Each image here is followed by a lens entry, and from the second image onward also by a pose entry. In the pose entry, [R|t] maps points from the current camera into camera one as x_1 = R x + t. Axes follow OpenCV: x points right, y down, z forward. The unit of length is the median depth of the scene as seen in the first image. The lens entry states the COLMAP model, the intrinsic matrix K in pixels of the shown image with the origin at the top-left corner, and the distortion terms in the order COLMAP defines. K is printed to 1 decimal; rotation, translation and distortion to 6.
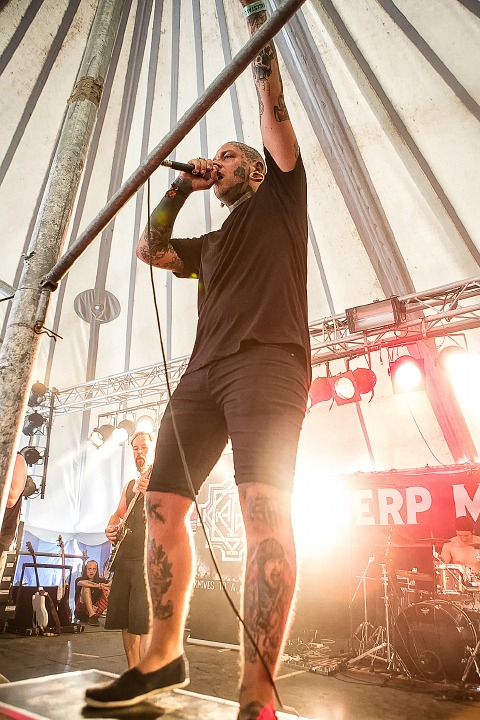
lens RADIAL K [[491.6, 0, 237.0], [0, 491.6, 361.2], [0, 0, 1]] dist [-0.103784, 0.061921]
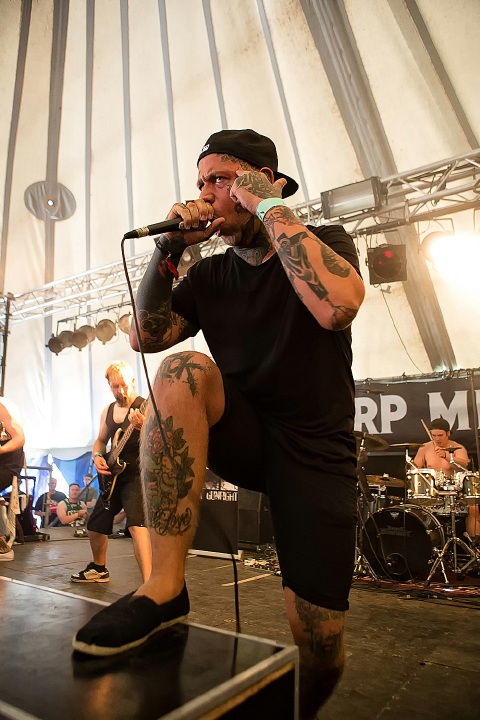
lens RADIAL K [[491.6, 0, 236.8], [0, 491.6, 362.8], [0, 0, 1]] dist [-0.103784, 0.061921]
pose [[0.999305, -0.003134, 0.037151, 0.030617], [-0.002940, 0.986733, 0.162323, 0.048363], [-0.037166, -0.162319, 0.986038, 0.073372]]
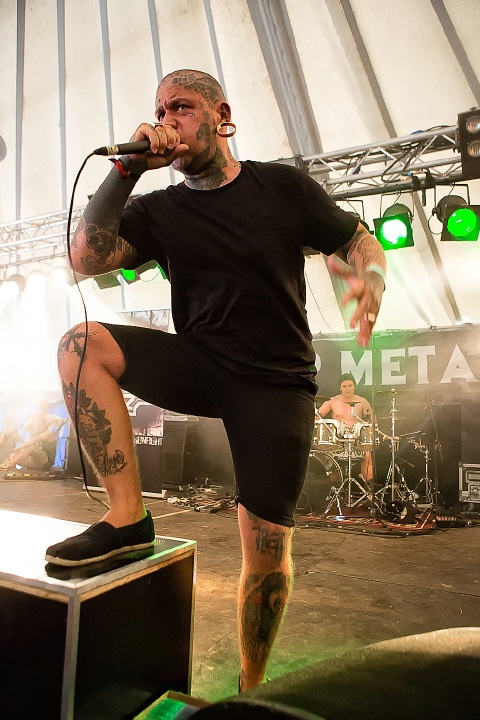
lens RADIAL K [[491.6, 0, 238.9], [0, 491.6, 363.6], [0, 0, 1]] dist [-0.103784, 0.061921]
pose [[0.982746, 0.019099, 0.183973, 0.031480], [-0.067808, 0.962605, 0.262284, 0.017682], [-0.172084, -0.270233, 0.947292, 0.002540]]
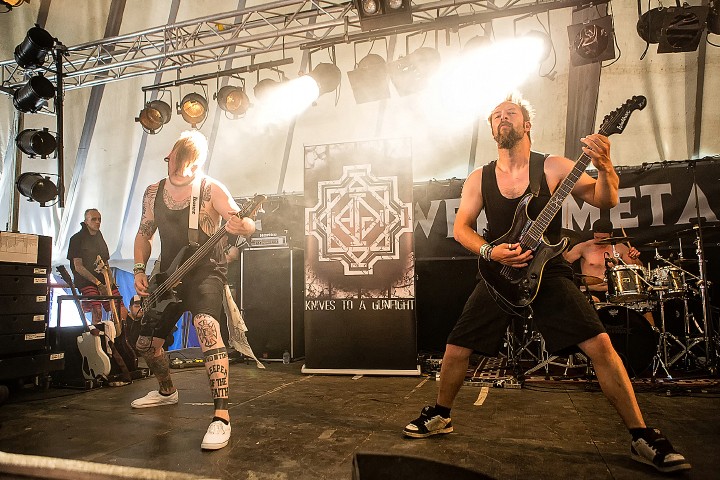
lens RADIAL K [[526.6, 0, 369.1], [0, 526.6, 231.2], [0, 0, 1]] dist [-0.073267, 0.043348]
pose [[0.942025, -0.014750, 0.335219, -0.294501], [-0.079585, 0.960704, 0.265920, 0.109157], [-0.325968, -0.277182, 0.903834, 0.221300]]
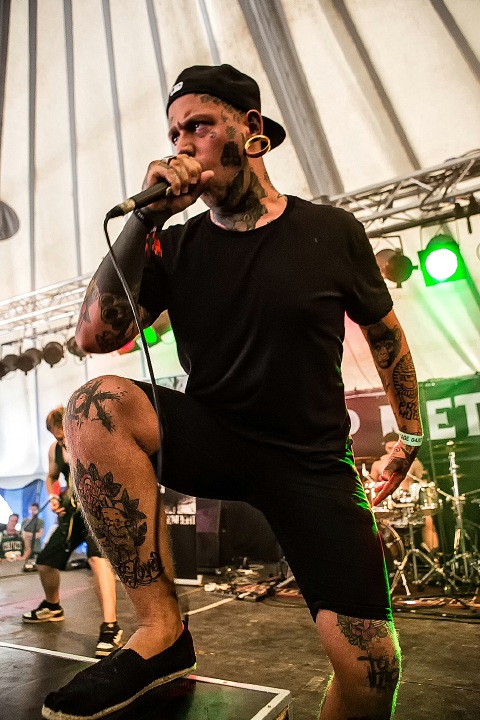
lens RADIAL K [[491.6, 0, 237.8], [0, 491.6, 363.0], [0, 0, 1]] dist [-0.103784, 0.061921]
pose [[0.989456, -0.026838, 0.142327, 0.022994], [0.008889, 0.992082, 0.125278, 0.049015], [-0.144562, -0.122692, 0.981860, 0.085602]]
